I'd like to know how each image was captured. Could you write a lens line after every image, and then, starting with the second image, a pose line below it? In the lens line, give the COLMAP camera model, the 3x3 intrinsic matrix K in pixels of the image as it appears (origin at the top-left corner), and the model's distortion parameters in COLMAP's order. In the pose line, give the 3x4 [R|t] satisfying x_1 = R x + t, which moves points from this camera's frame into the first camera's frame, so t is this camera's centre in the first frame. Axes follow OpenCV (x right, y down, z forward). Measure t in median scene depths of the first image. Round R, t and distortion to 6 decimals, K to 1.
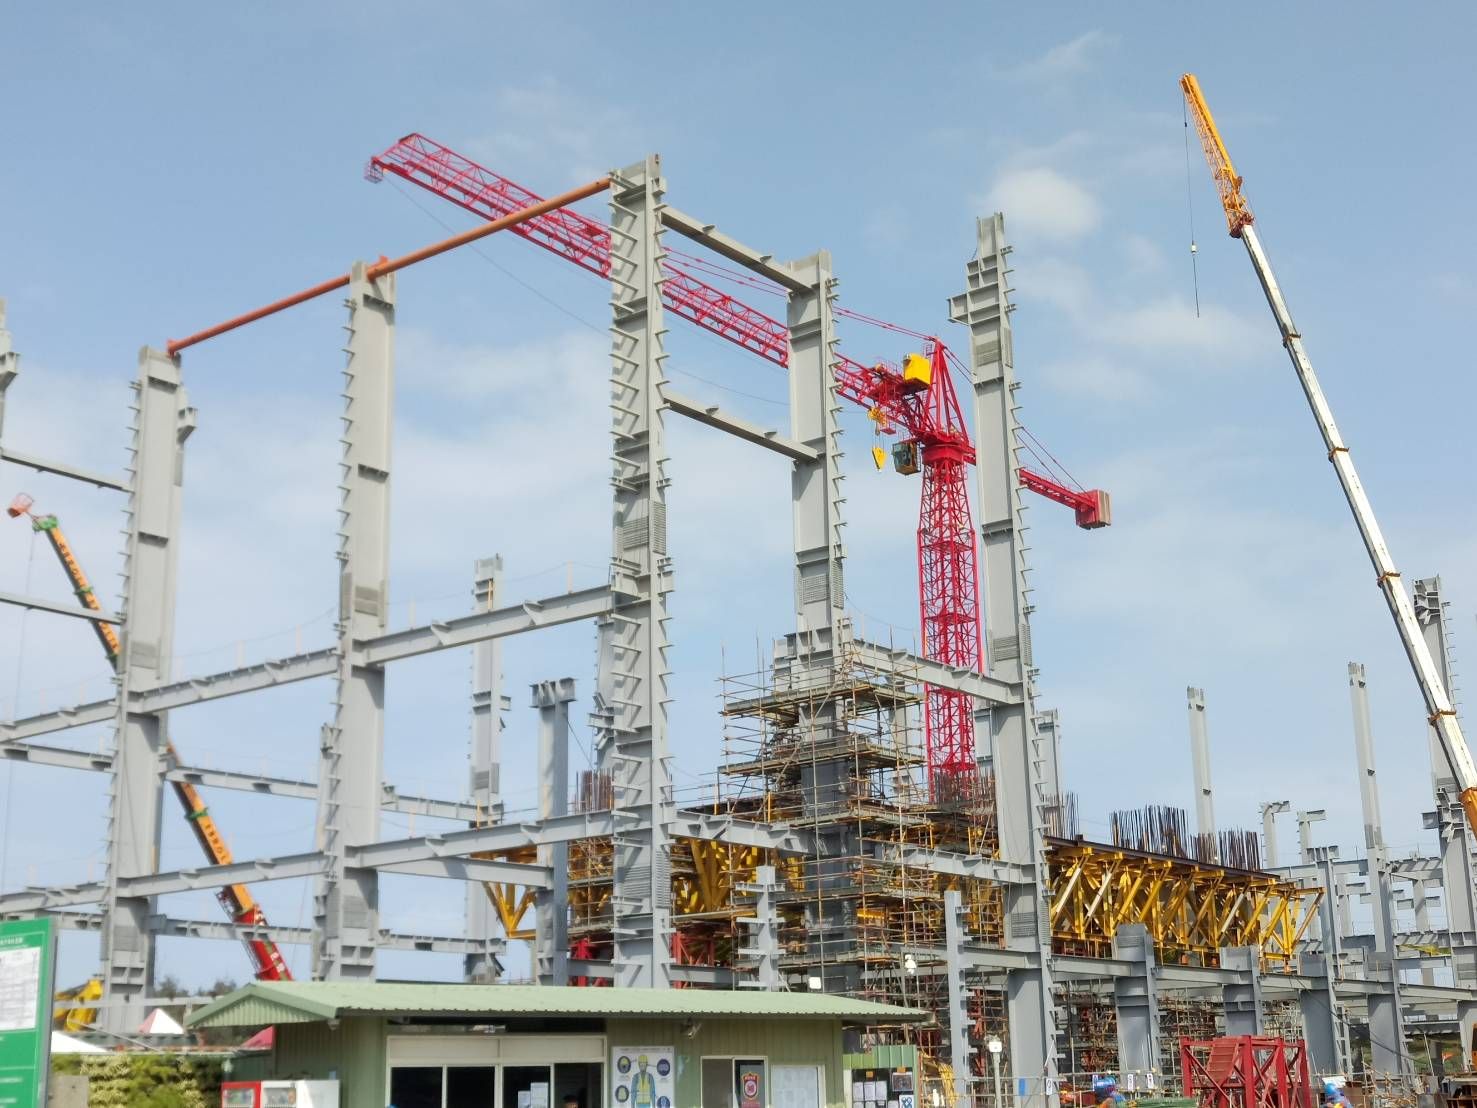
lens RADIAL K [[1907.8, 0, 738.5], [0, 1907.8, 554.0], [0, 0, 1]] dist [0.194528, -1.180106]
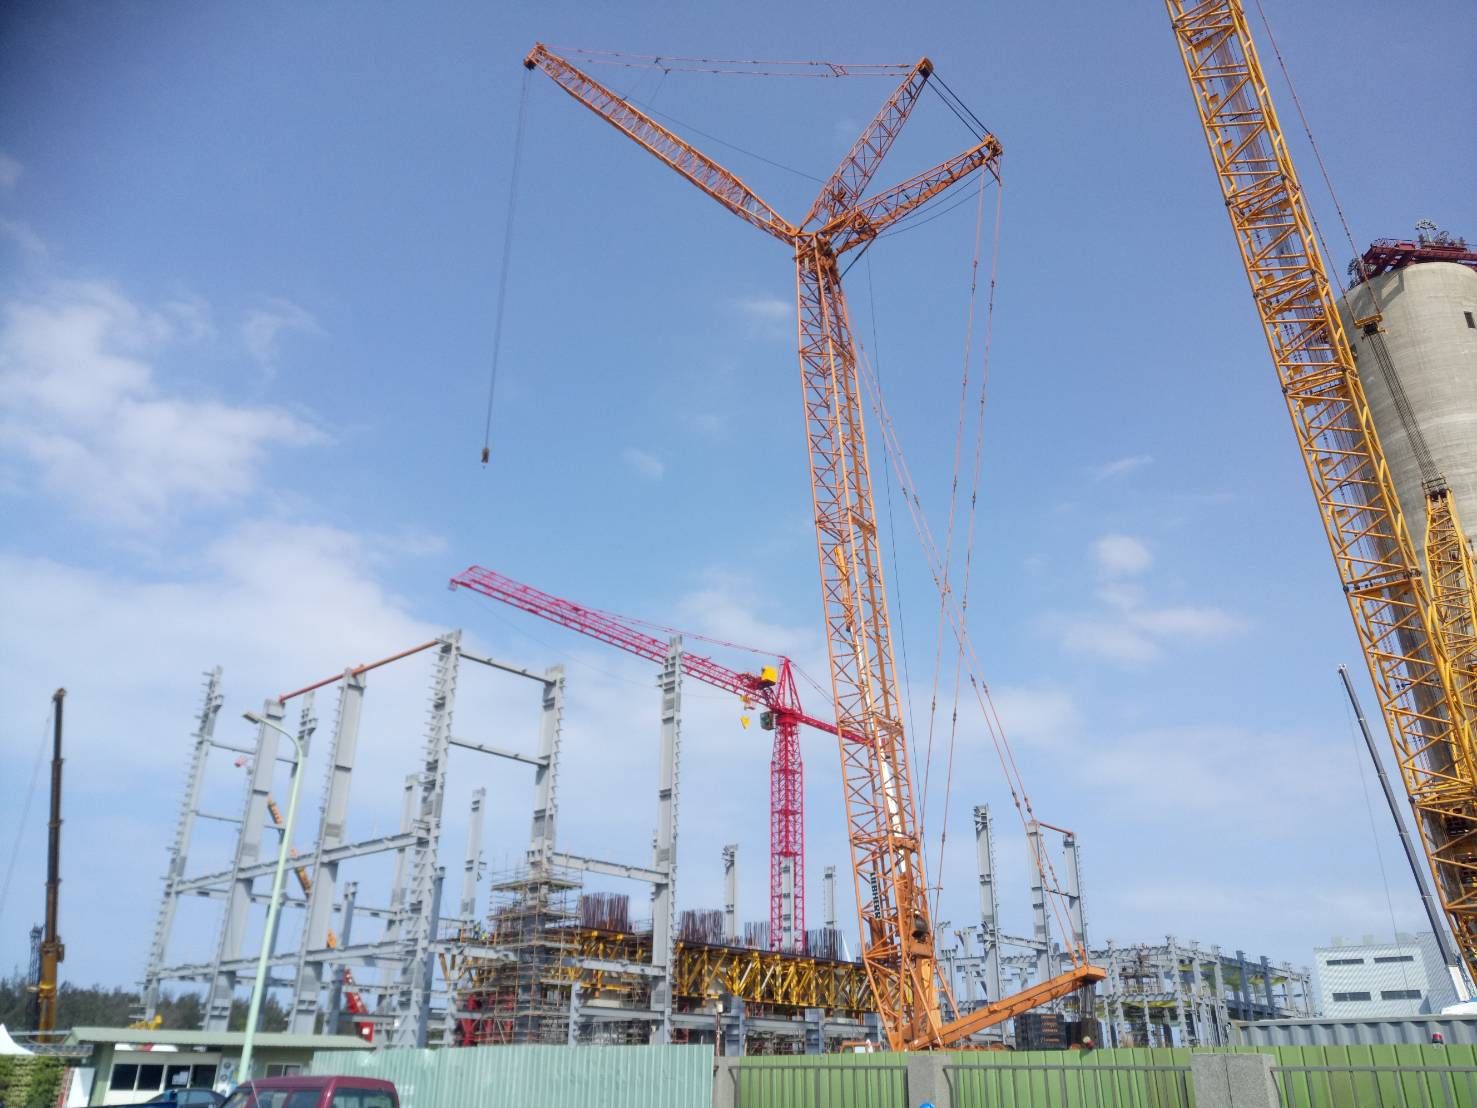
lens RADIAL K [[1123.1, 0, 738.5], [0, 1123.1, 554.0], [0, 0, 1]] dist [-0.021793, 0.002583]
pose [[0.997932, 0.000879, -0.064277, 0.288844], [-0.011498, 0.986222, -0.165029, -0.067683], [0.063246, 0.165427, 0.984192, -0.211033]]
